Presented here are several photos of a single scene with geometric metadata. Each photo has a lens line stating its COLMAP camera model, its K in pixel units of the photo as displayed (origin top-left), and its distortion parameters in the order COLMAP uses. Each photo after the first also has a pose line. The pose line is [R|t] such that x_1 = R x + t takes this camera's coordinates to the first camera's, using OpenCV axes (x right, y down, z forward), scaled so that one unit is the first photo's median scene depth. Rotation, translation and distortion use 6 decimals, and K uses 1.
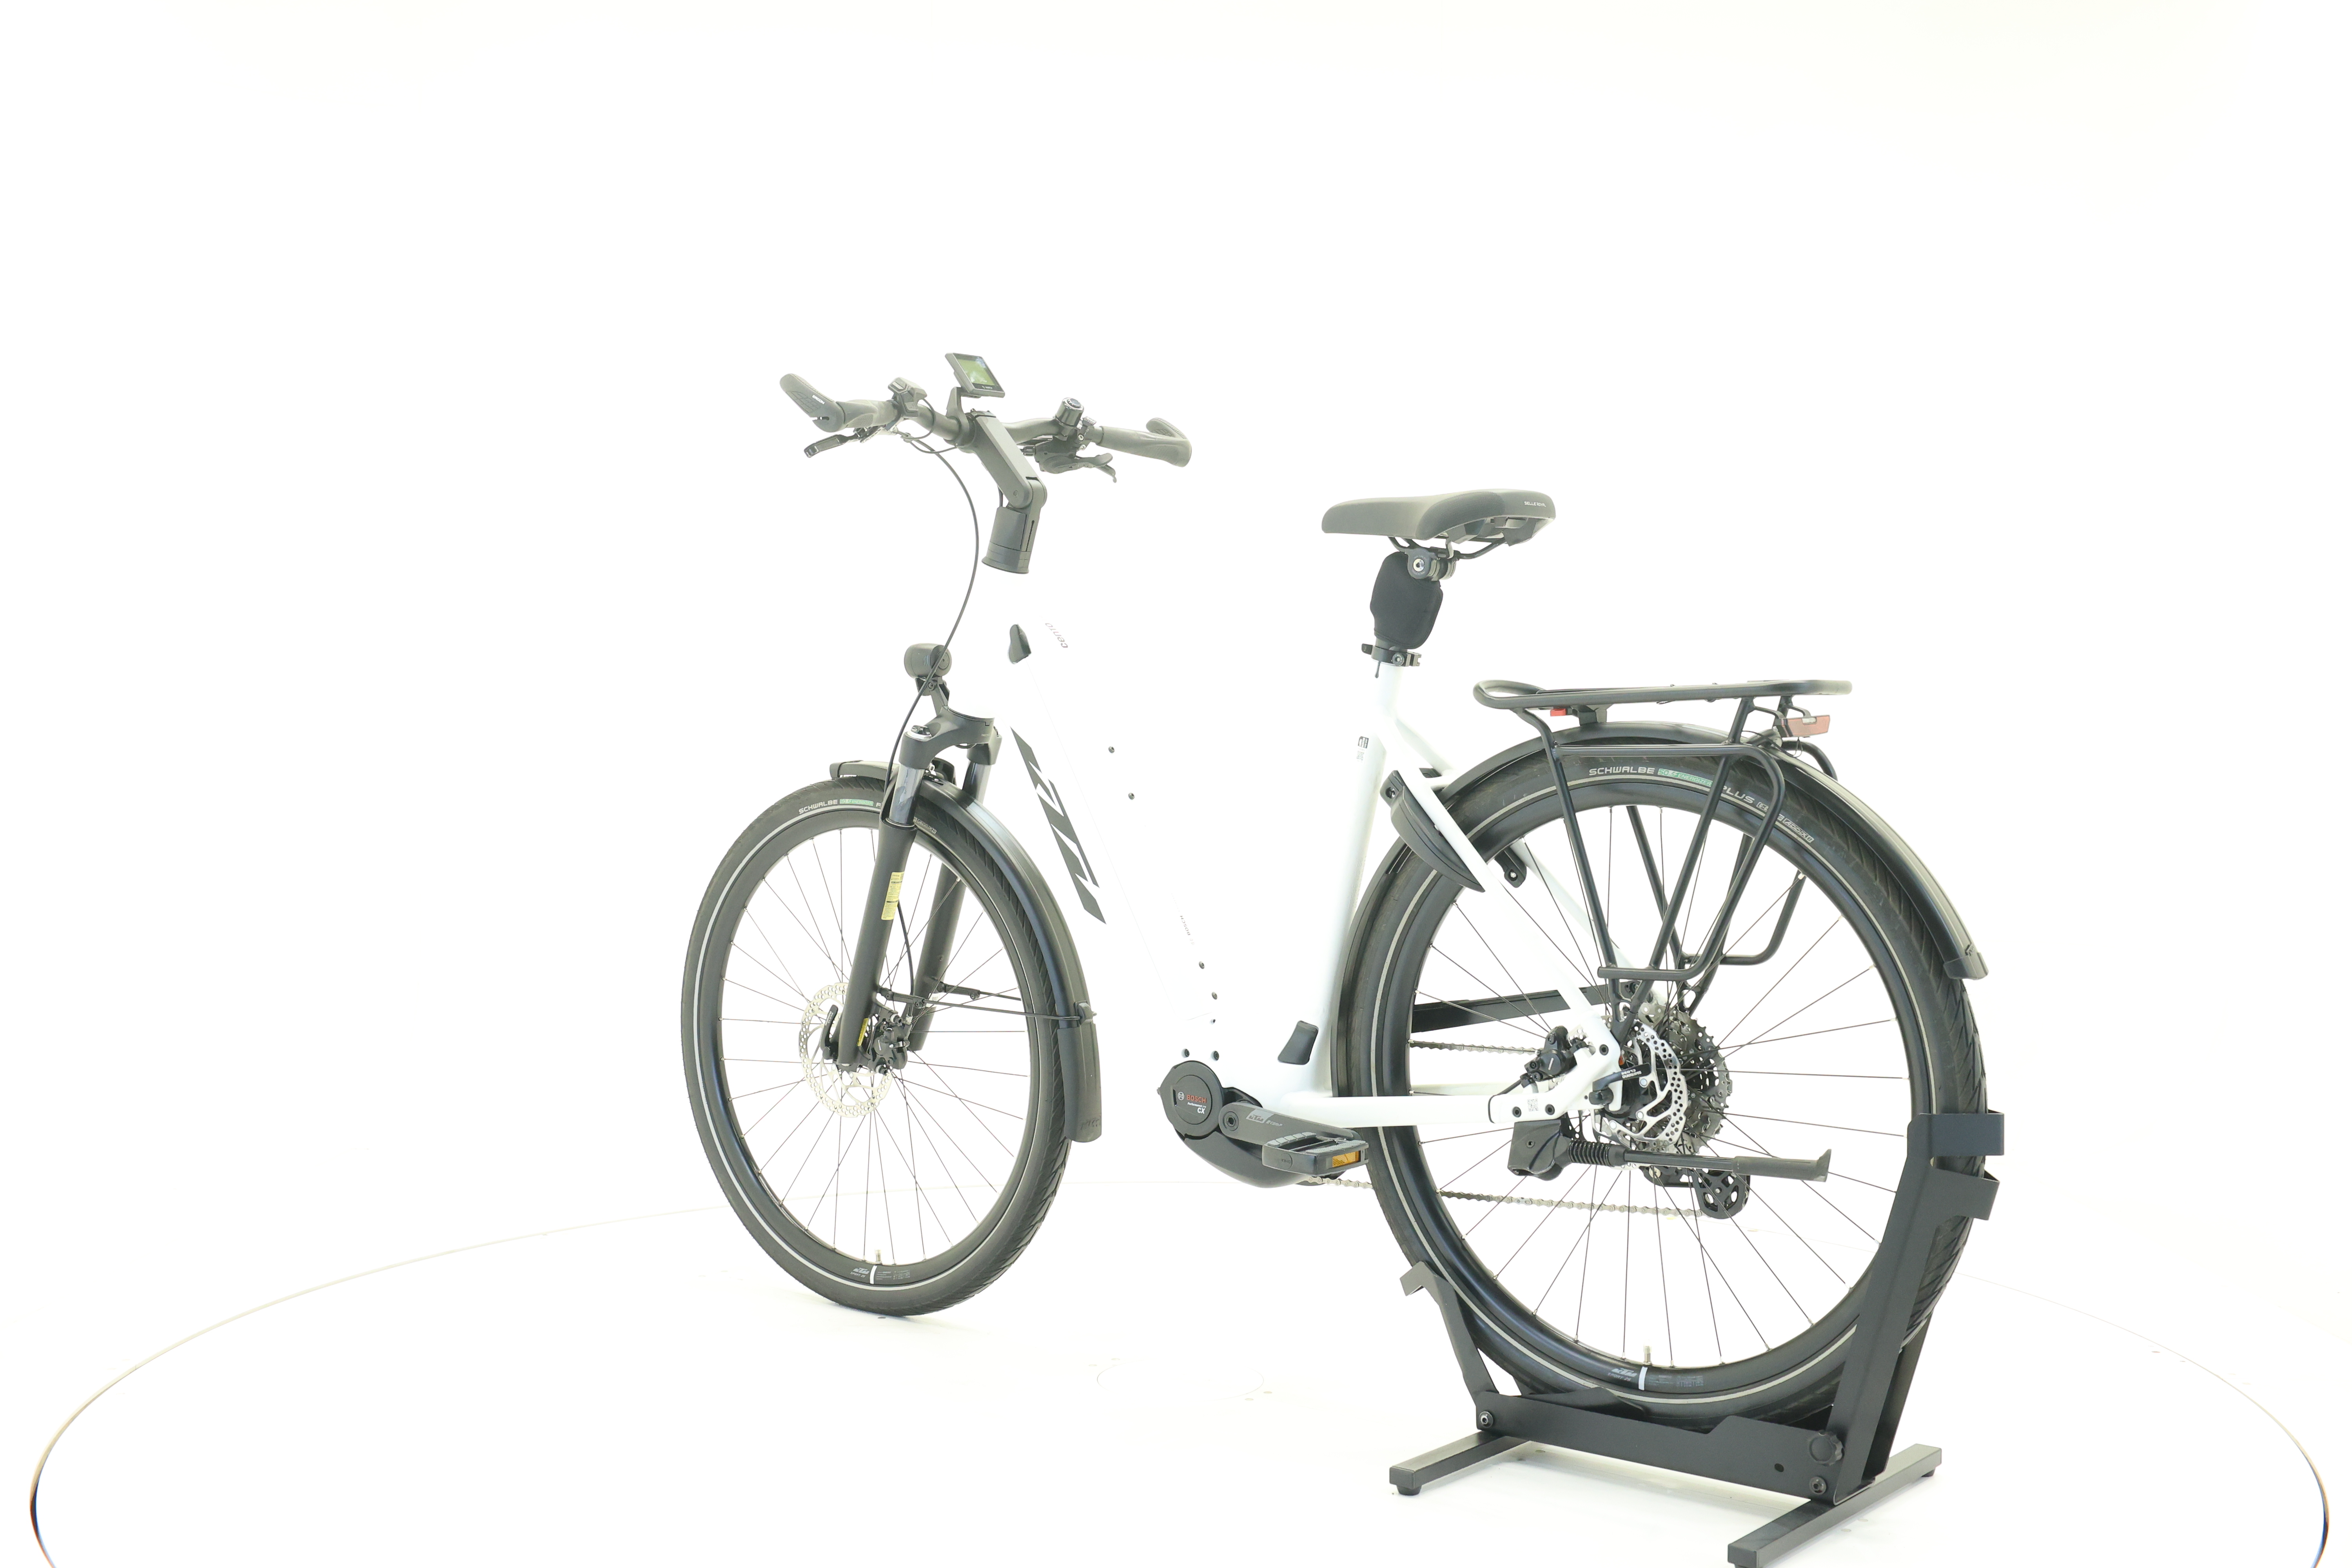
lens RADIAL K [[2537.8, 0, 1179.9], [0, 2537.8, 785.9], [0, 0, 1]] dist [-0.004886, 0.000000]
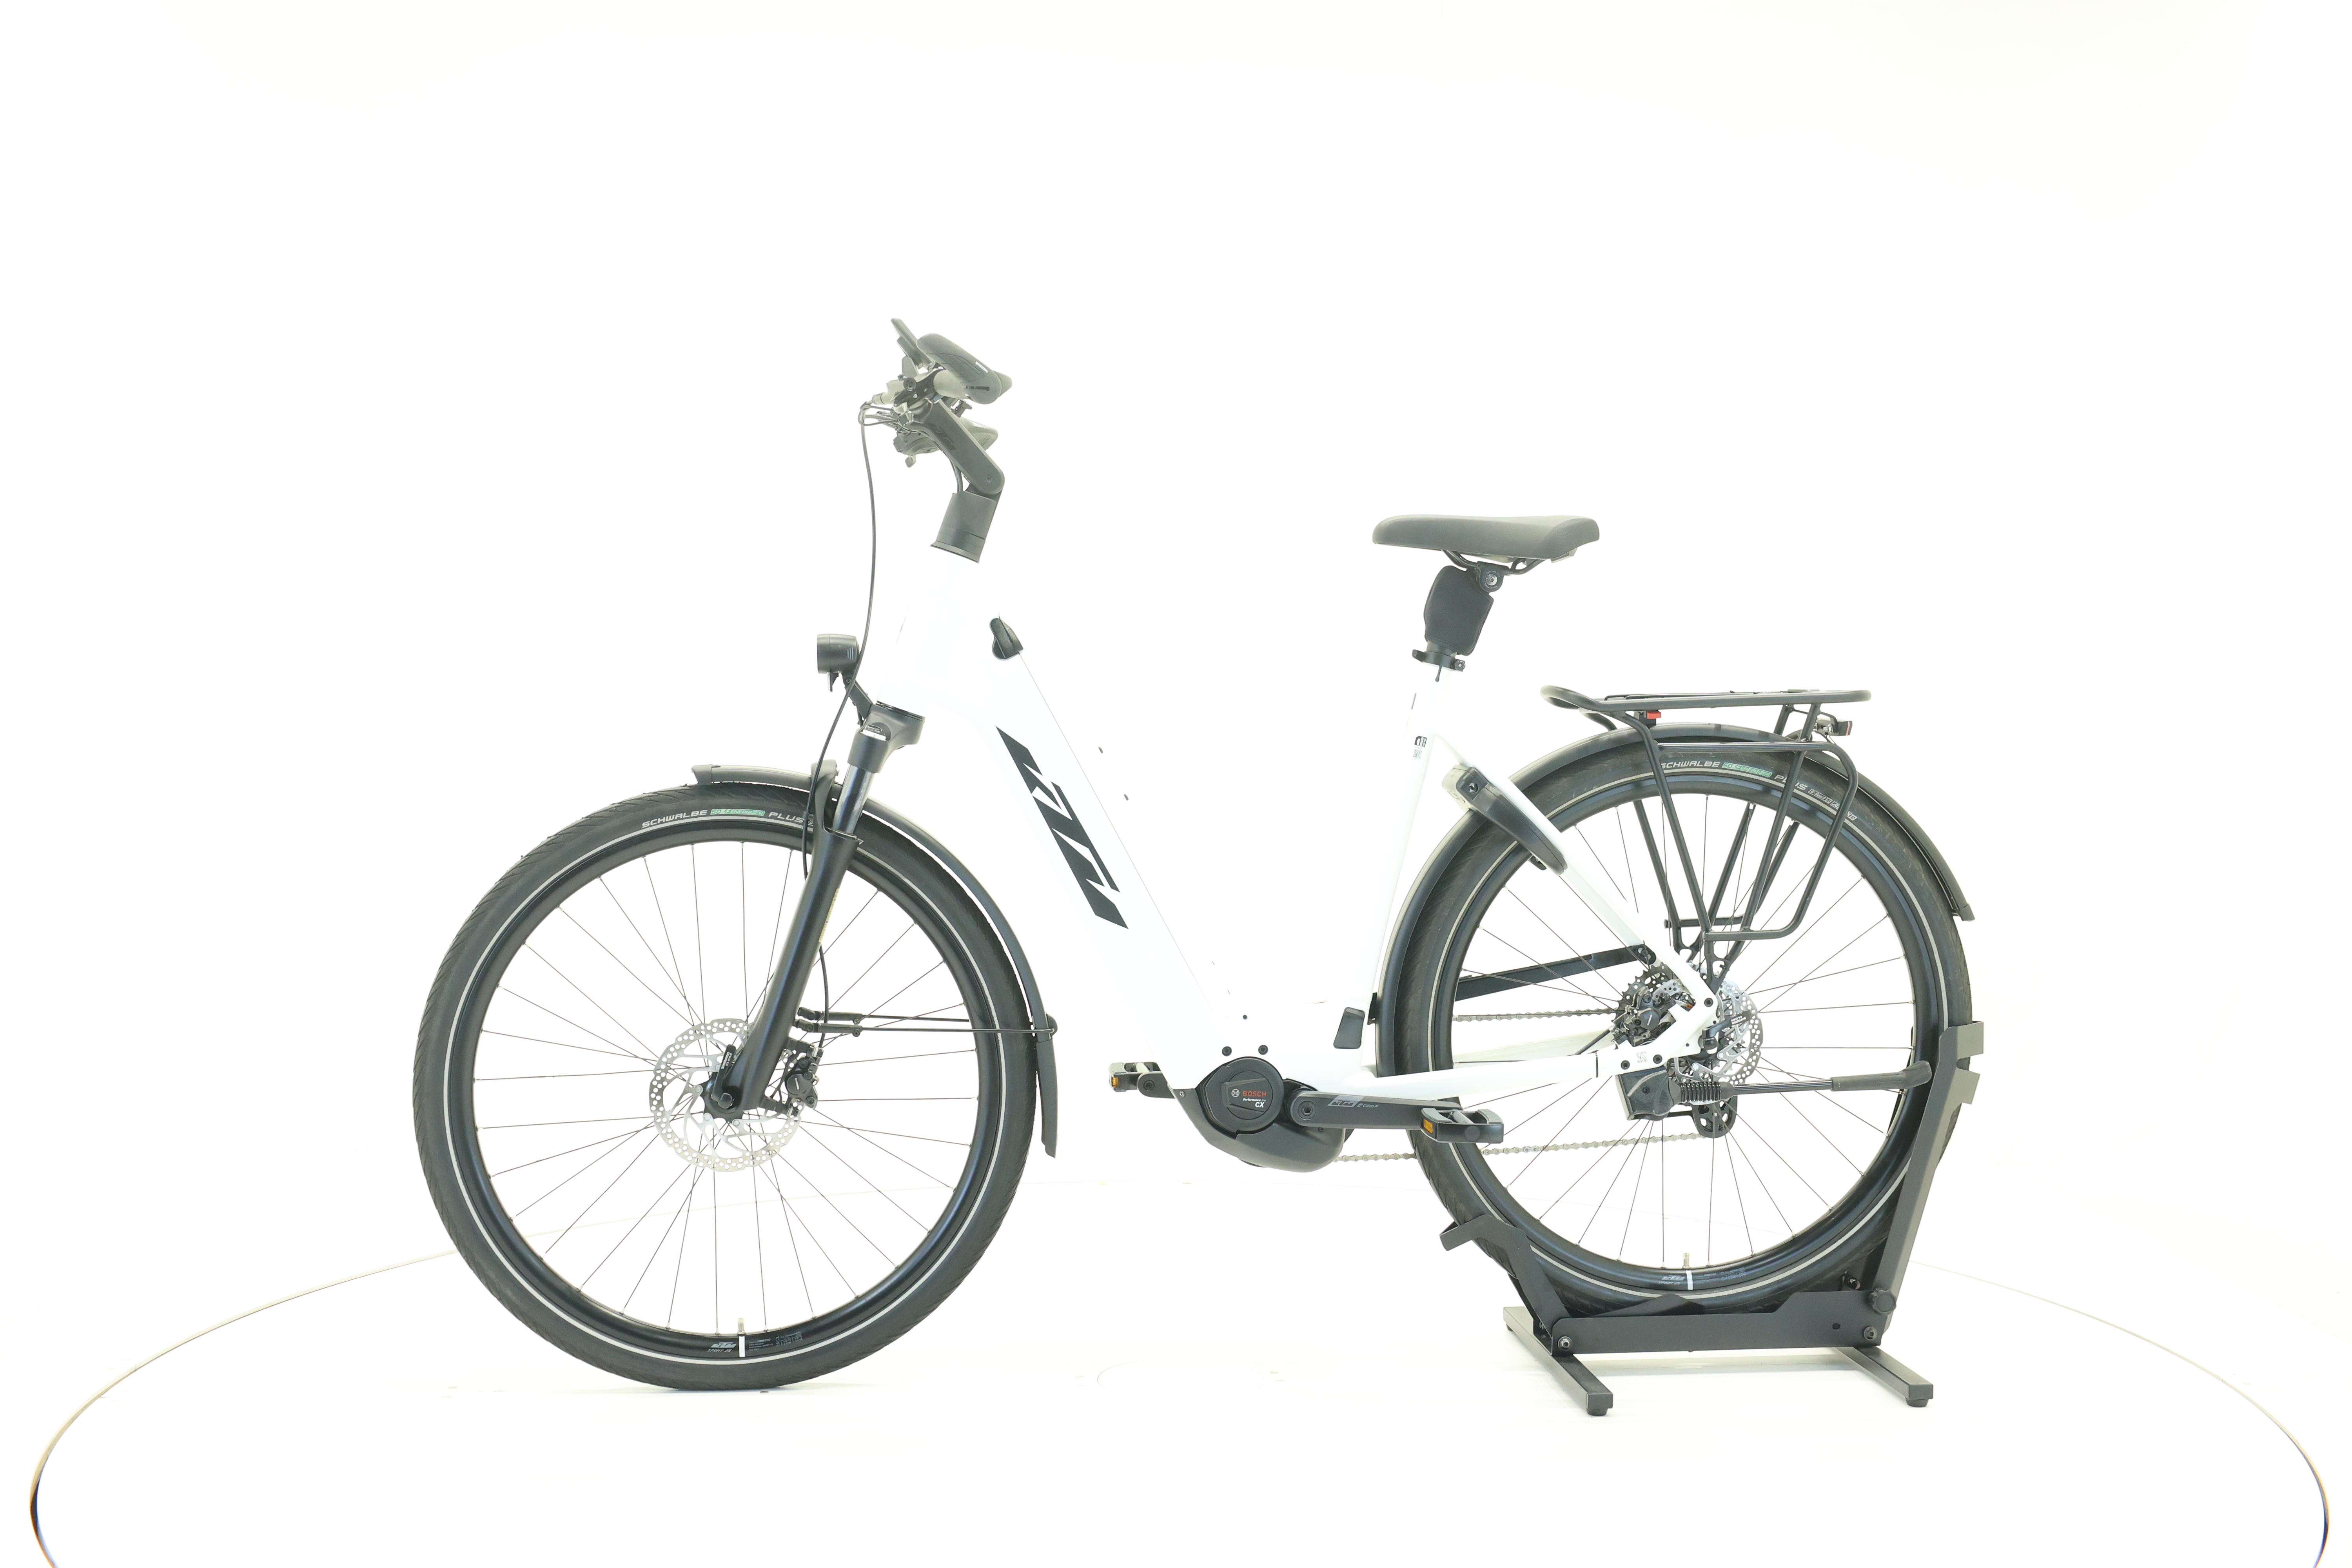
lens RADIAL K [[2537.8, 0, 1171.1], [0, 2537.8, 773.0], [0, 0, 1]] dist [-0.004886, 0.000000]
pose [[0.691848, -0.015208, 0.721883, -0.782284], [0.015340, 0.999862, 0.006363, -0.012408], [-0.721881, 0.006671, 0.691986, 0.336108]]
